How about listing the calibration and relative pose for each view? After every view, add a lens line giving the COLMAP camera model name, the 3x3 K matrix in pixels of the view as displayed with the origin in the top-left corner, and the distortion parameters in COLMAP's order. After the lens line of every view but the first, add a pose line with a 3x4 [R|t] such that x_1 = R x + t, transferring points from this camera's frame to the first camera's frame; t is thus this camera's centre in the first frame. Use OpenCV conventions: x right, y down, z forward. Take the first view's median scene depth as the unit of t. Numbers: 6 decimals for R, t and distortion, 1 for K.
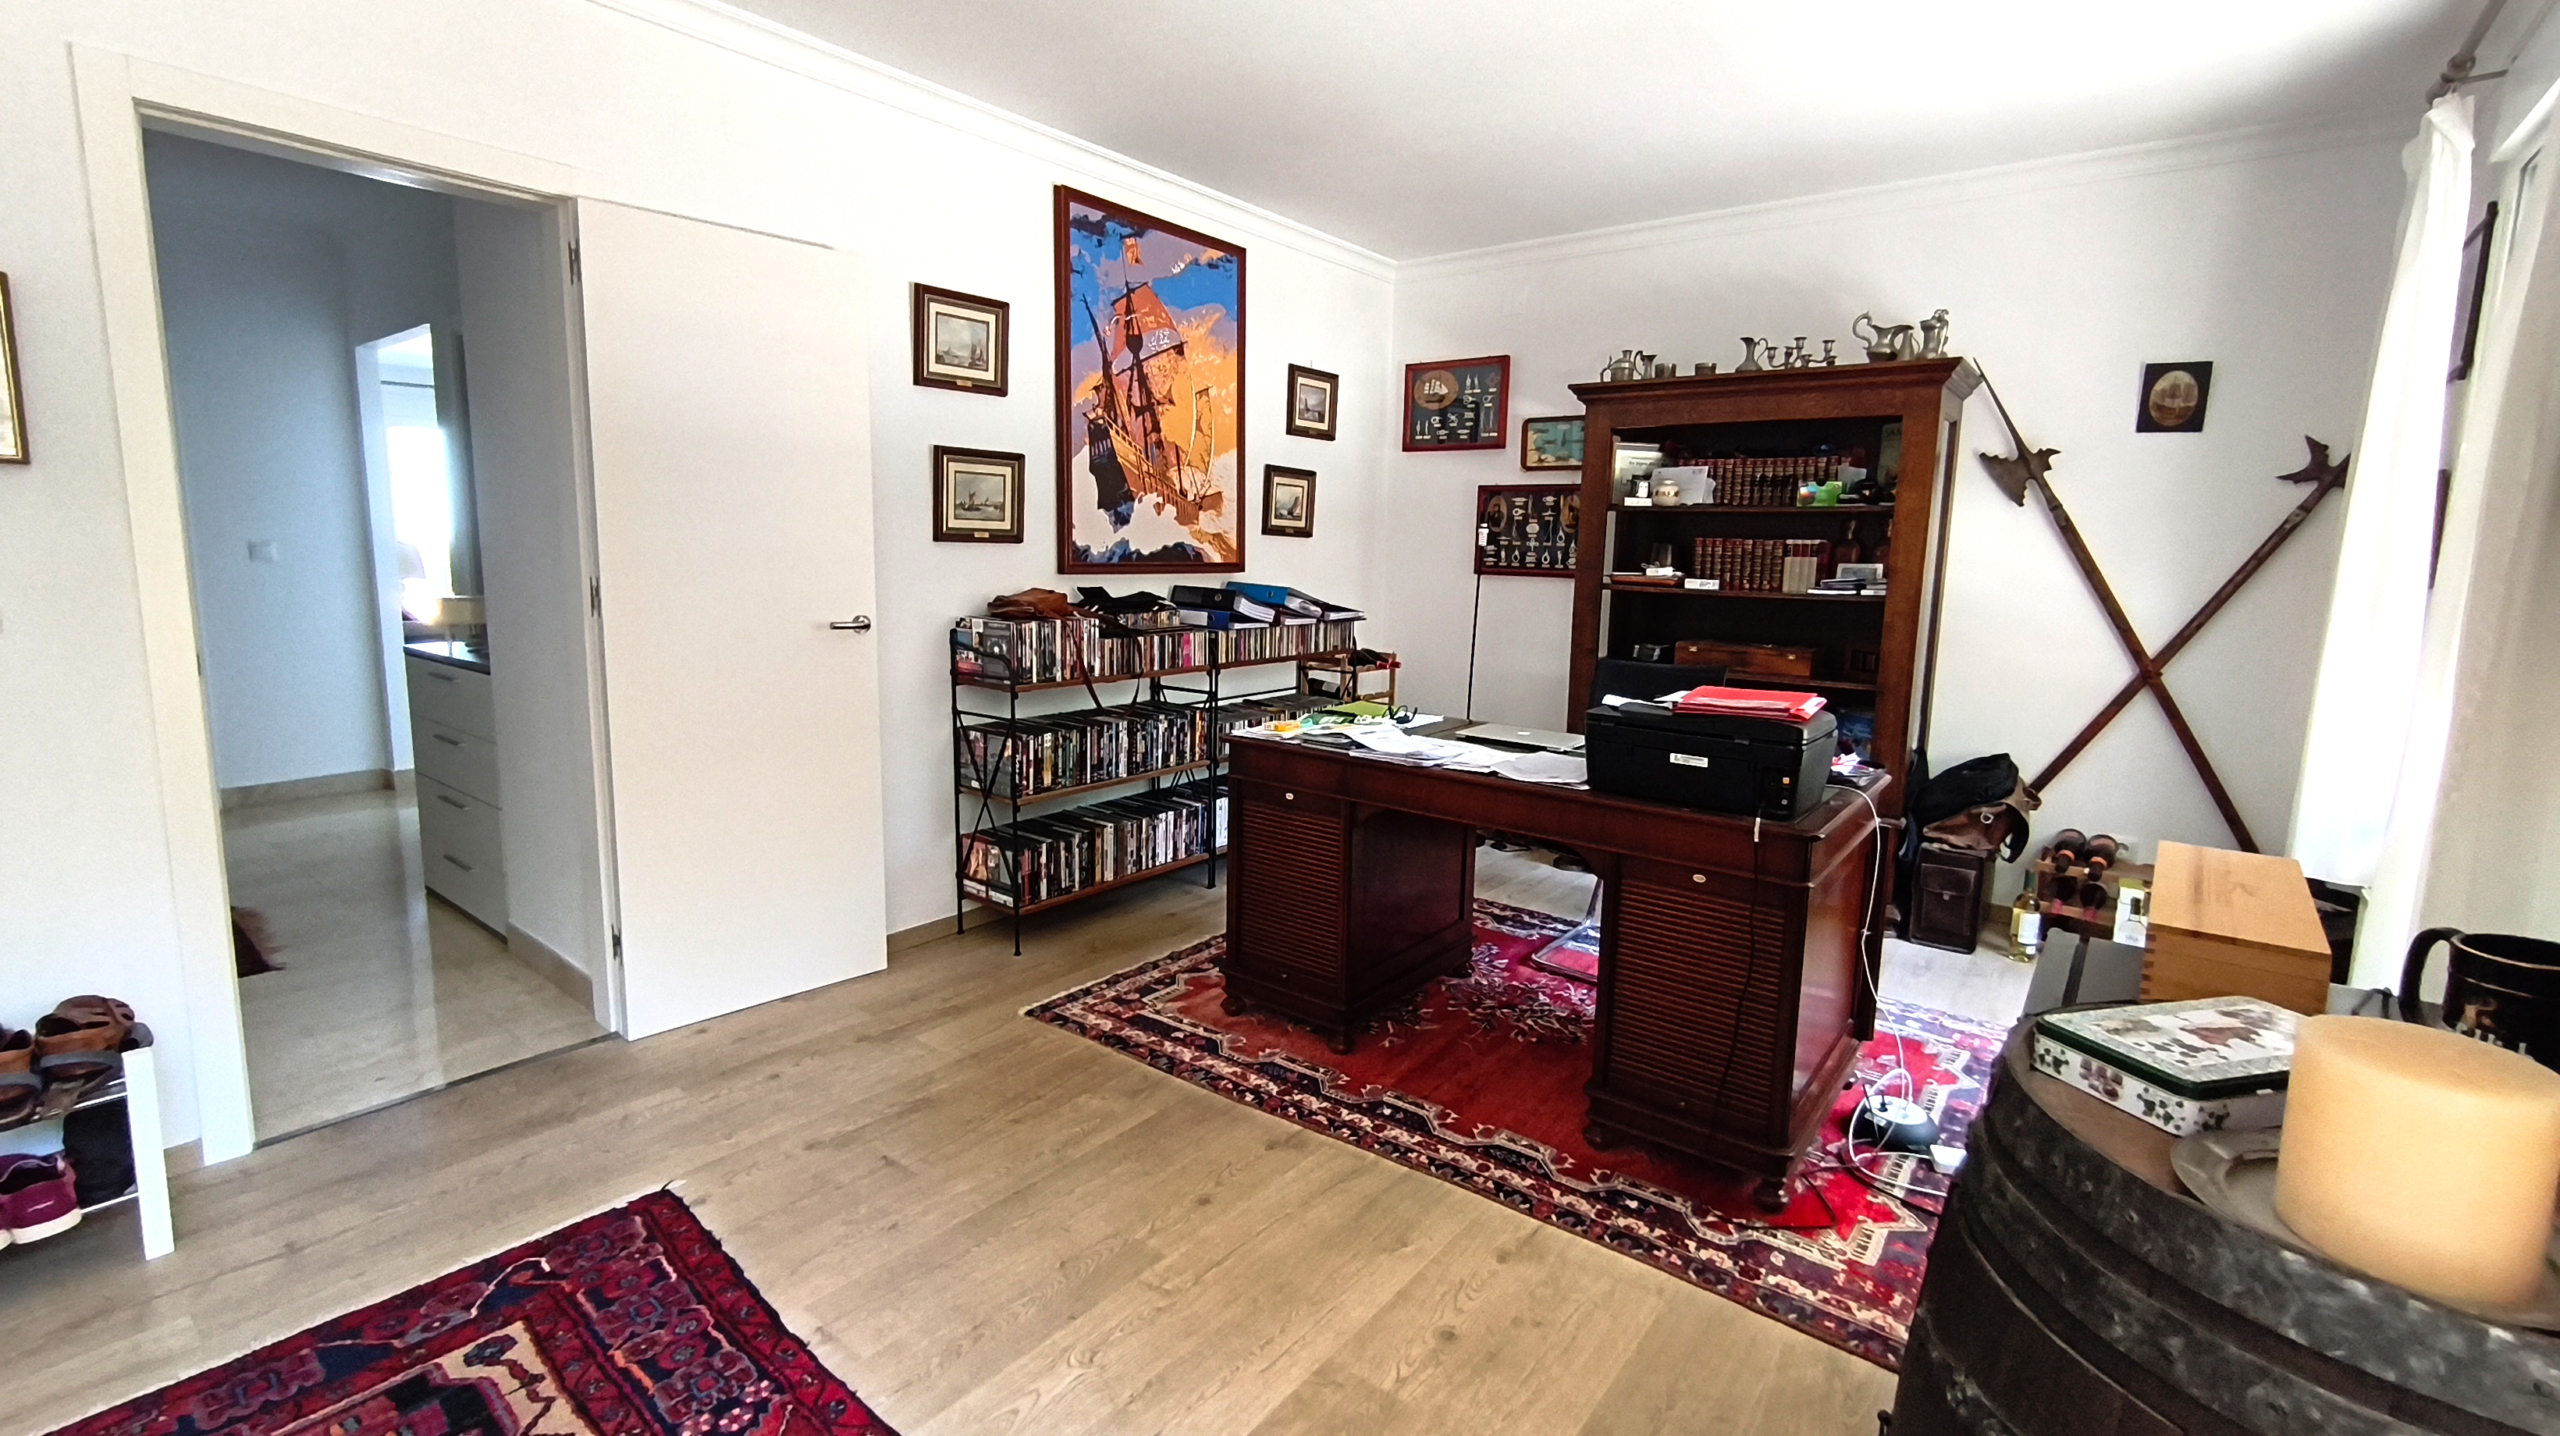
lens RADIAL K [[1122.4, 0, 1286.4], [0, 1122.4, 704.7], [0, 0, 1]] dist [-0.004383, 0.002156]
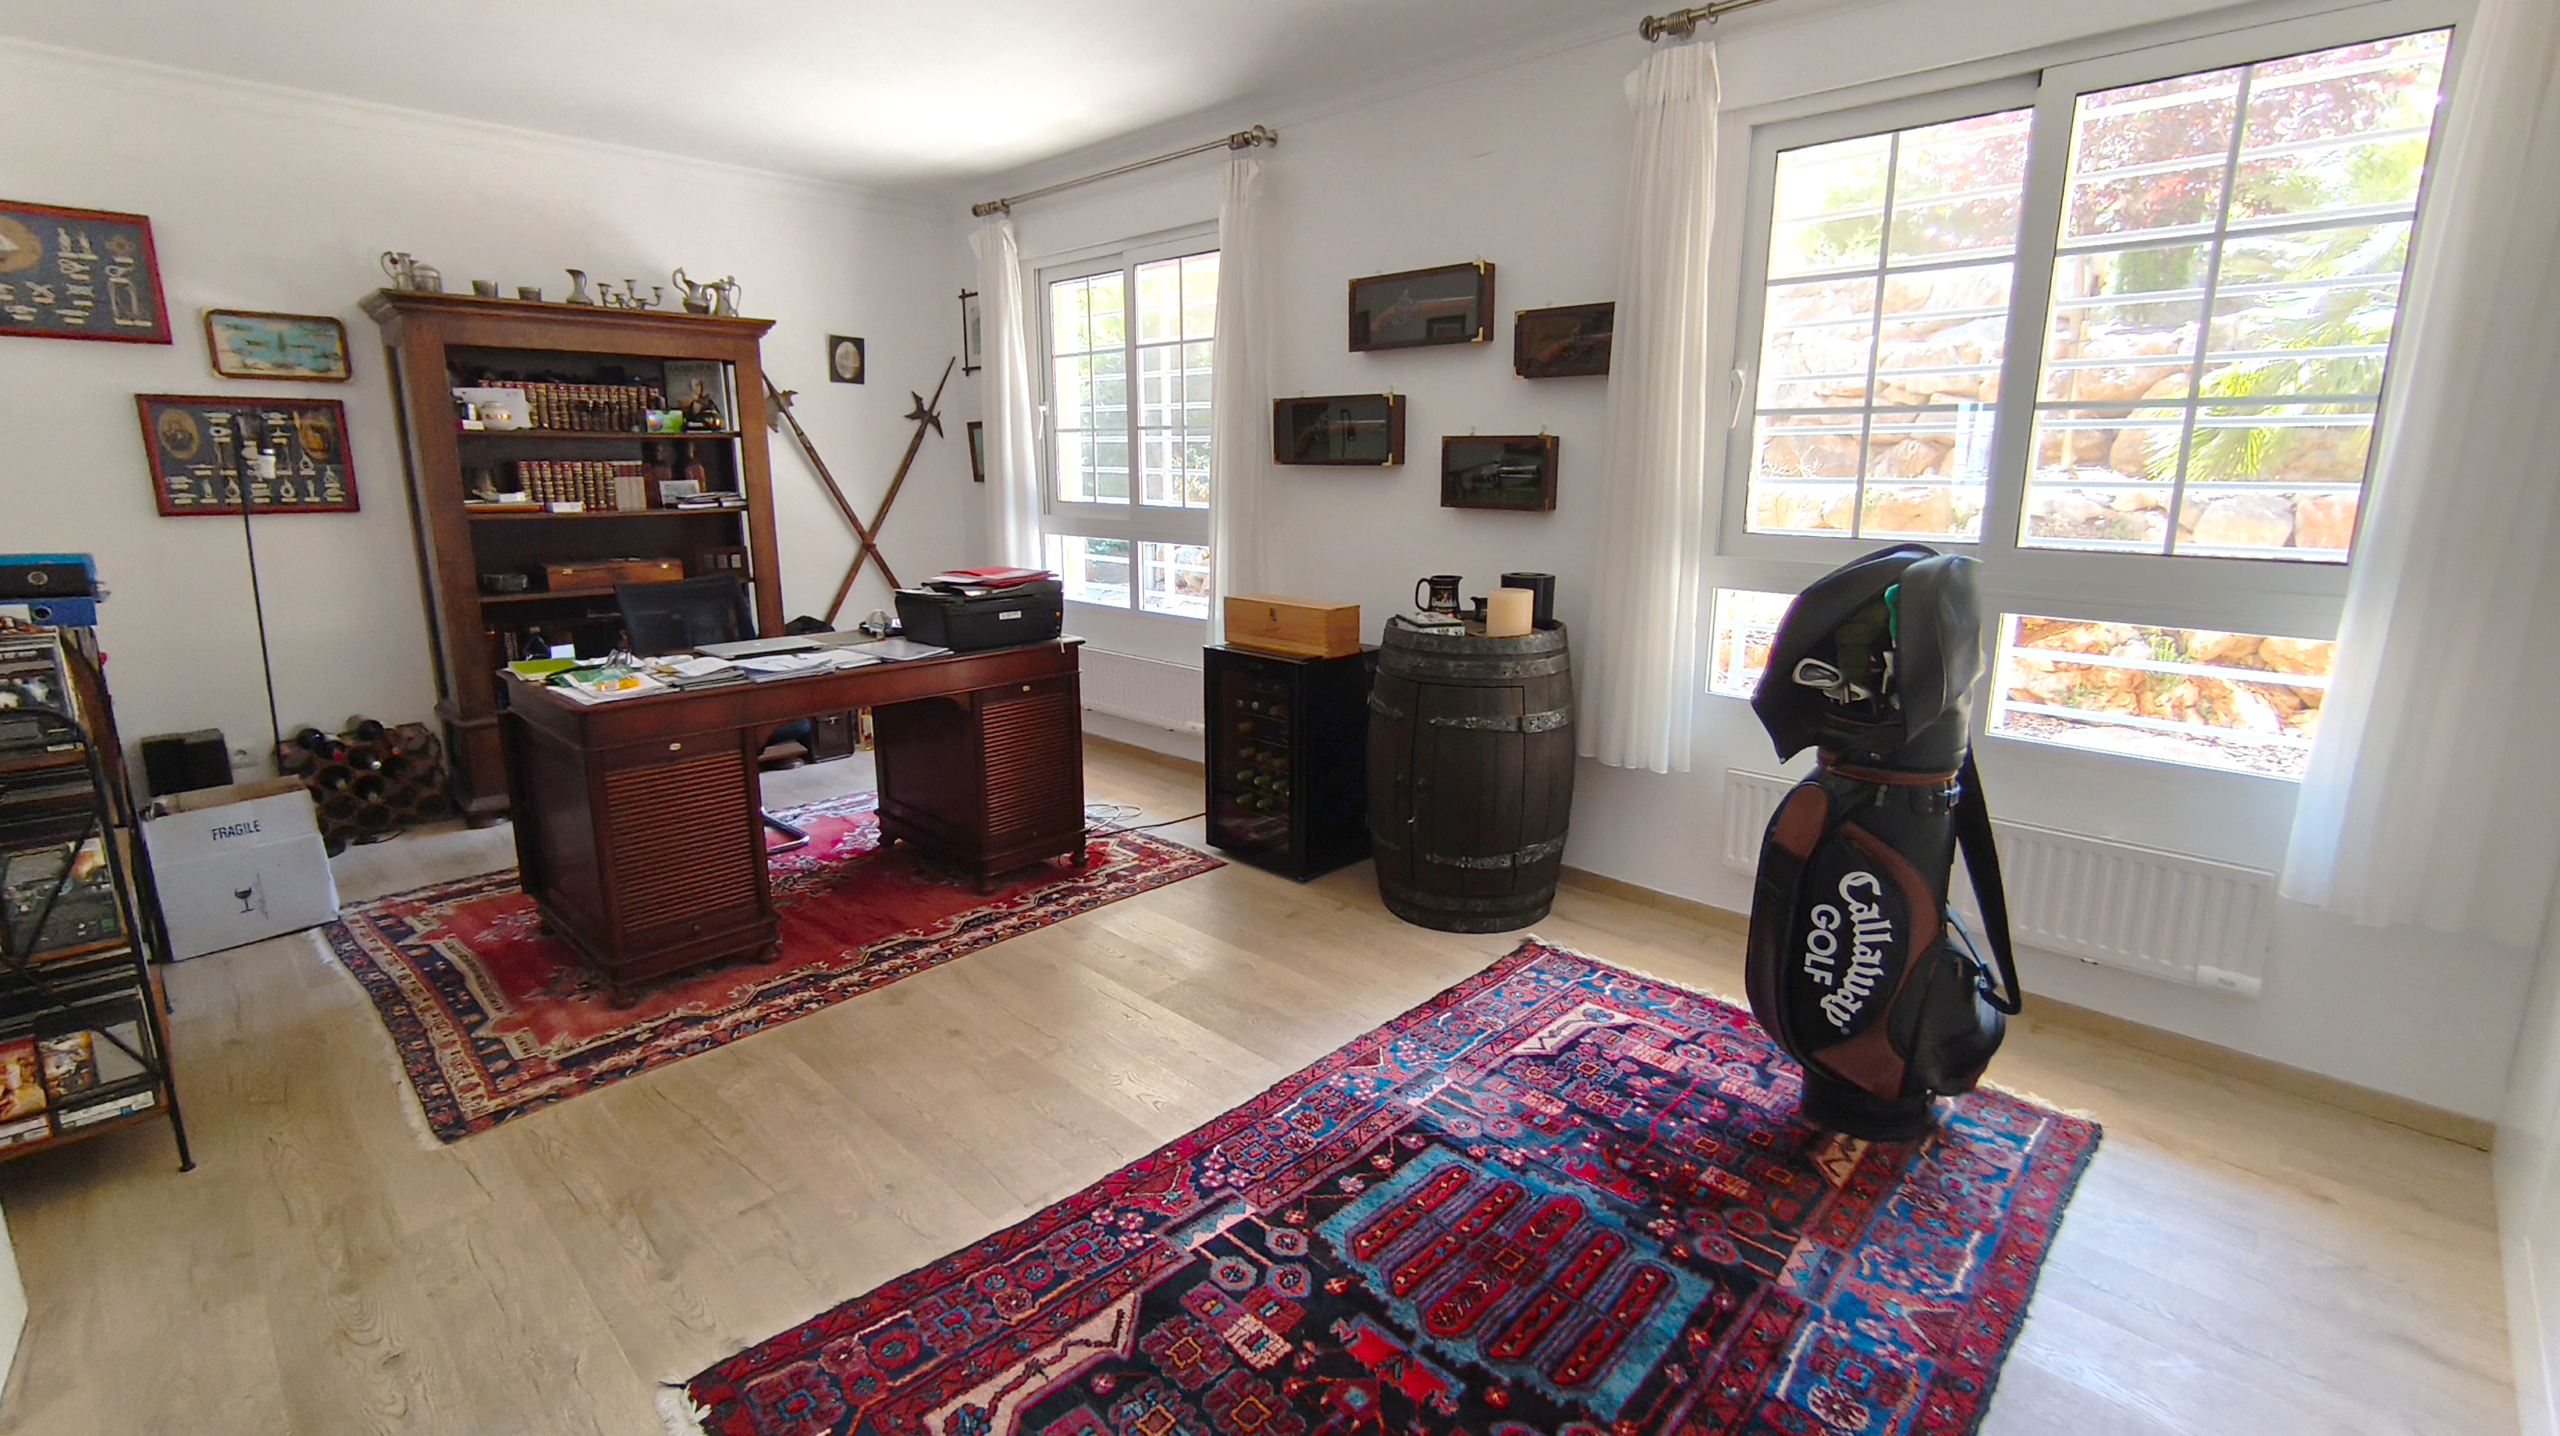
lens RADIAL K [[1122.4, 0, 1285.7], [0, 1122.4, 712.8], [0, 0, 1]] dist [-0.004383, 0.002156]
pose [[0.096947, -0.242389, 0.965323, -0.784109], [0.147138, 0.962725, 0.226960, -0.080620], [-0.984353, 0.120033, 0.128998, 0.308591]]
